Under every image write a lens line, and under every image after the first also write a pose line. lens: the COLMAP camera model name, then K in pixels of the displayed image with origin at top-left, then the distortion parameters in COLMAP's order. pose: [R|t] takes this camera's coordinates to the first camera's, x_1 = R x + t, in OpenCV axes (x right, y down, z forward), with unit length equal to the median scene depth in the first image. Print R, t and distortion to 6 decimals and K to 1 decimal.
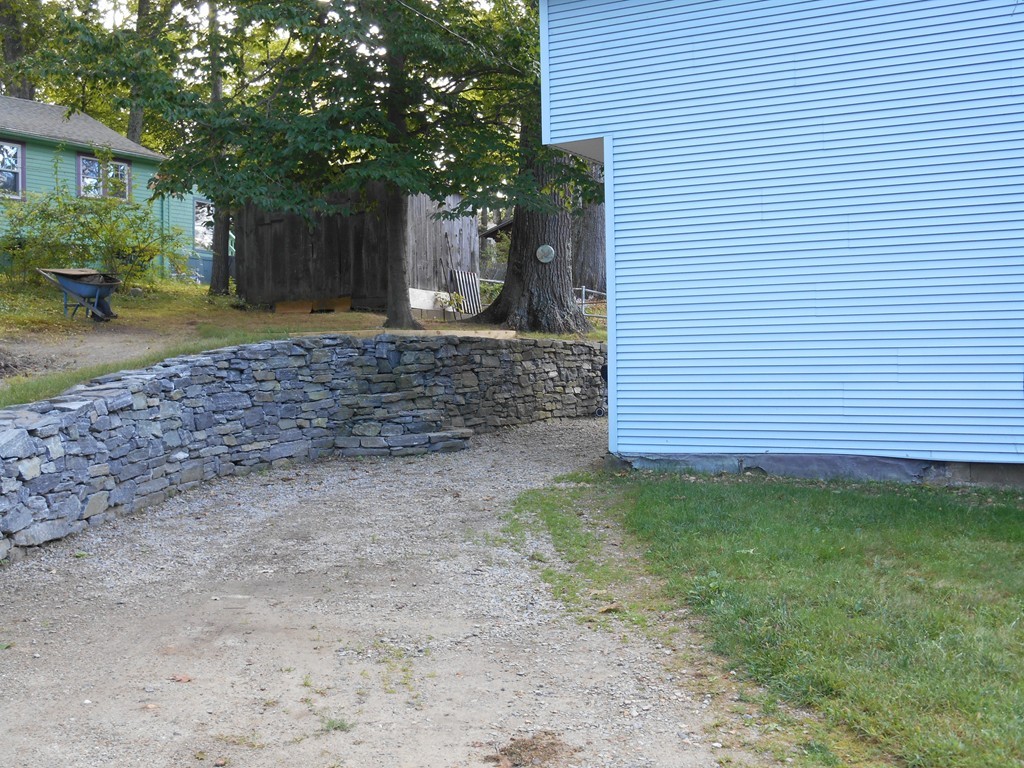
lens RADIAL K [[1138.7, 0, 512.0], [0, 1138.7, 384.0], [0, 0, 1]] dist [-0.020296, -0.003694]
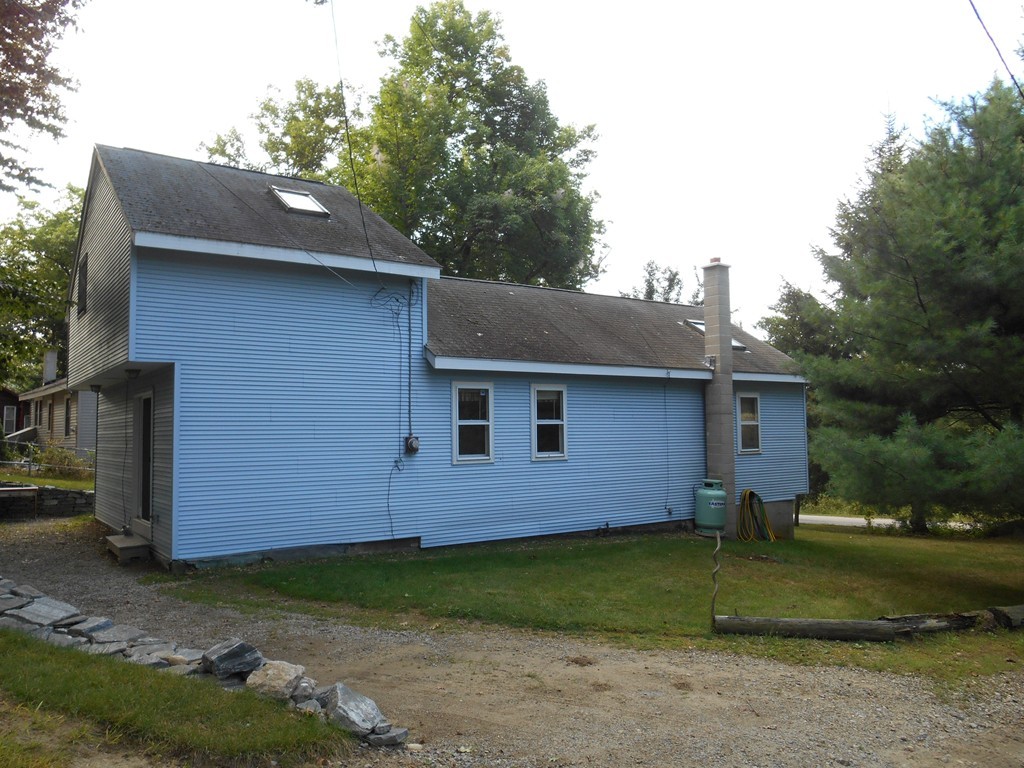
lens RADIAL K [[773.9, 0, 512.0], [0, 773.9, 384.0], [0, 0, 1]] dist [-0.032180, 0.003627]
pose [[0.446387, 0.069795, 0.892114, -1.499323], [0.028609, 0.995331, -0.092186, -0.160181], [-0.894382, 0.066673, 0.442306, 0.206851]]
